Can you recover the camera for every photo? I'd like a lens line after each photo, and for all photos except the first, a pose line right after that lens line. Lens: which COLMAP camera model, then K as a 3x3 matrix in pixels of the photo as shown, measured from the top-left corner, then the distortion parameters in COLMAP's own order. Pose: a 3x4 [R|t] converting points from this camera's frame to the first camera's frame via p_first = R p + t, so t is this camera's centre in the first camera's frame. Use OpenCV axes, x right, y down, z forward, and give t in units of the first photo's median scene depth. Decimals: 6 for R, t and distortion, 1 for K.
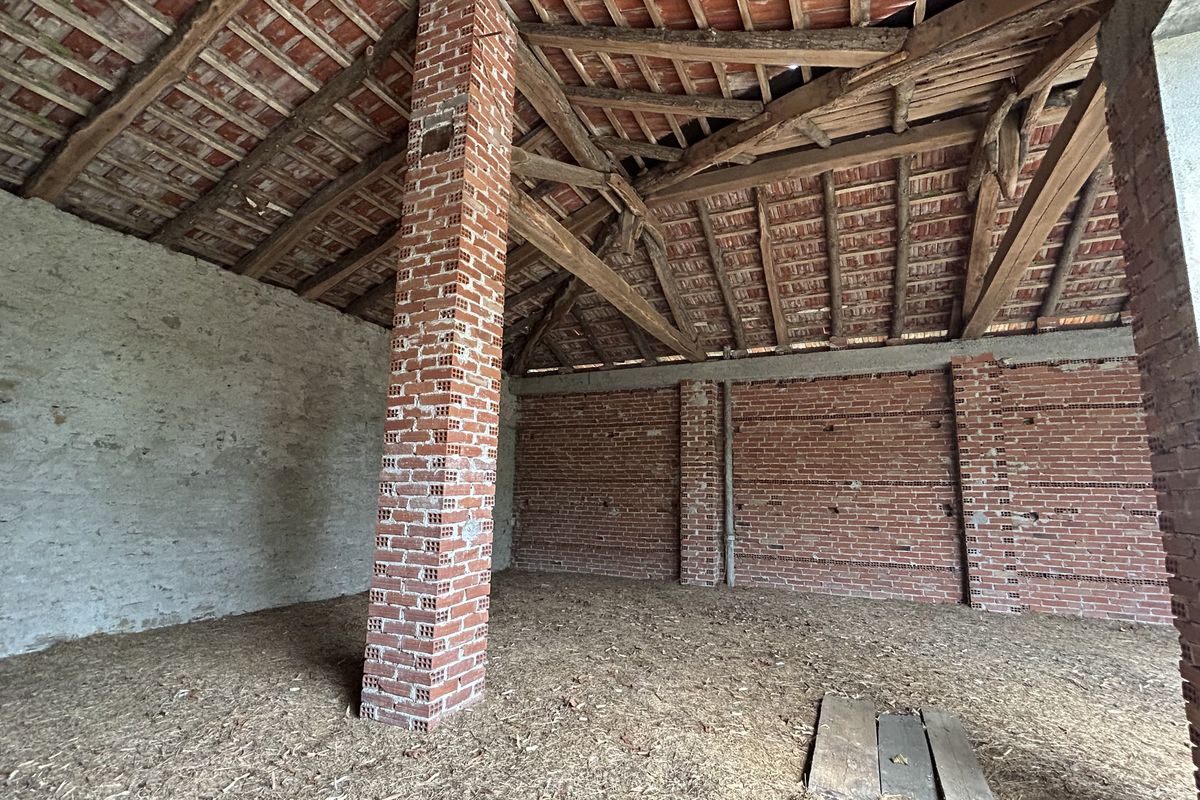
lens RADIAL K [[563.4, 0, 606.6], [0, 563.4, 398.1], [0, 0, 1]] dist [-0.007084, 0.005509]
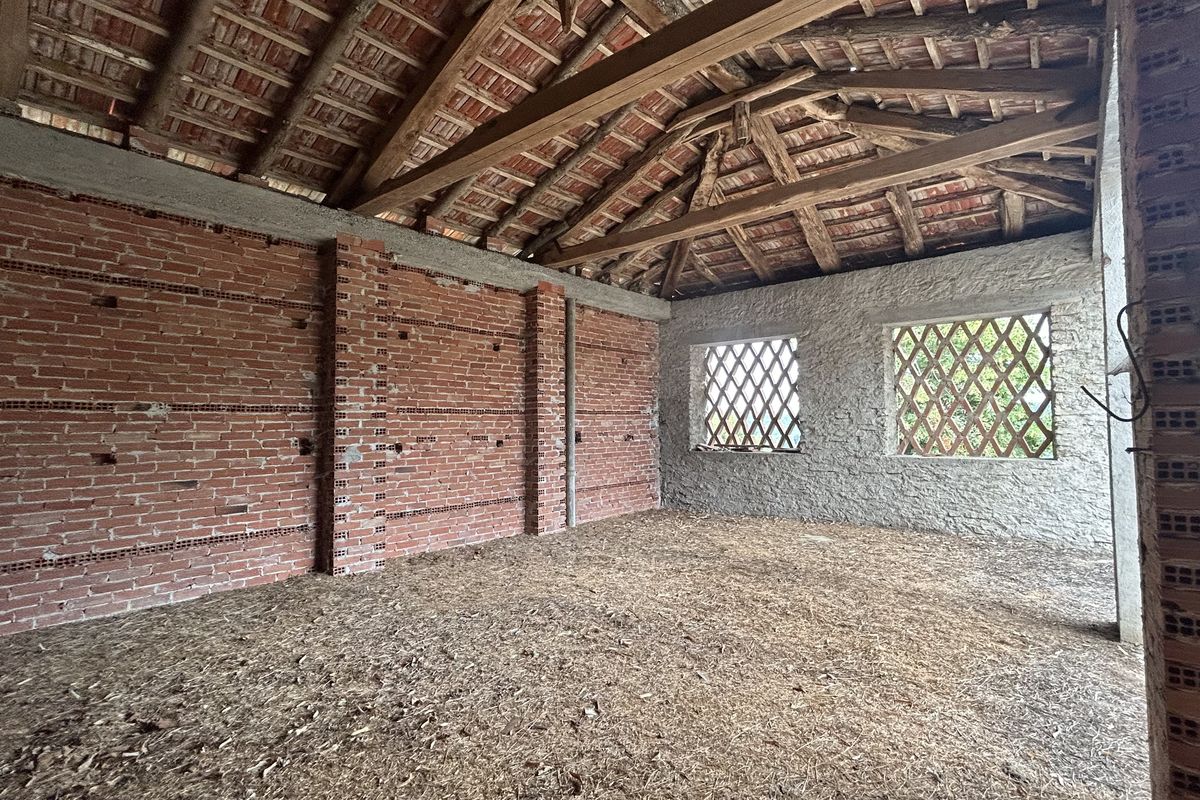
lens RADIAL K [[563.4, 0, 605.5], [0, 563.4, 399.8], [0, 0, 1]] dist [-0.007084, 0.005509]
pose [[0.257177, 0.014158, 0.966261, 0.022813], [-0.155678, 0.987440, 0.026966, 0.069391], [-0.953742, -0.157361, 0.256151, 0.508506]]
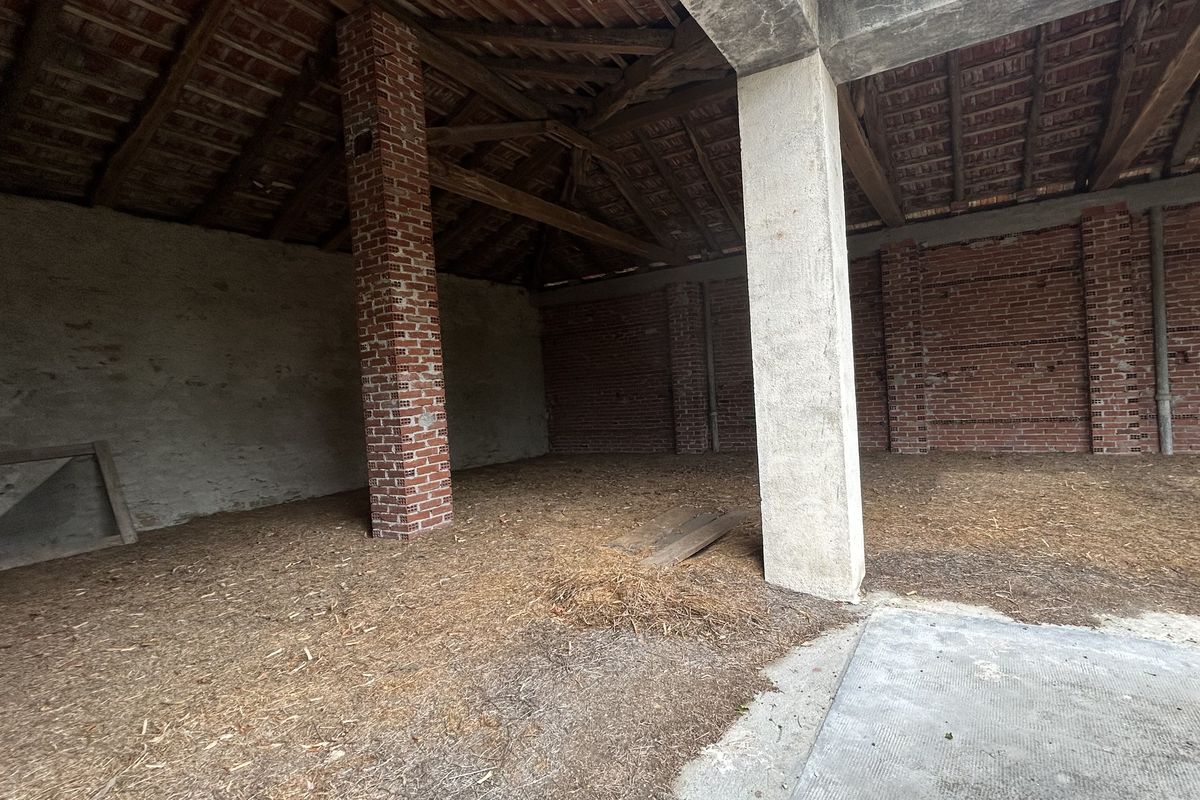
lens RADIAL K [[563.4, 0, 671.7], [0, 563.4, 393.3], [0, 0, 1]] dist [-0.007084, 0.005509]
pose [[0.994853, -0.083657, -0.057175, 0.250300], [0.092617, 0.979629, 0.178180, -0.021371], [0.041104, -0.182558, 0.982335, -0.220650]]
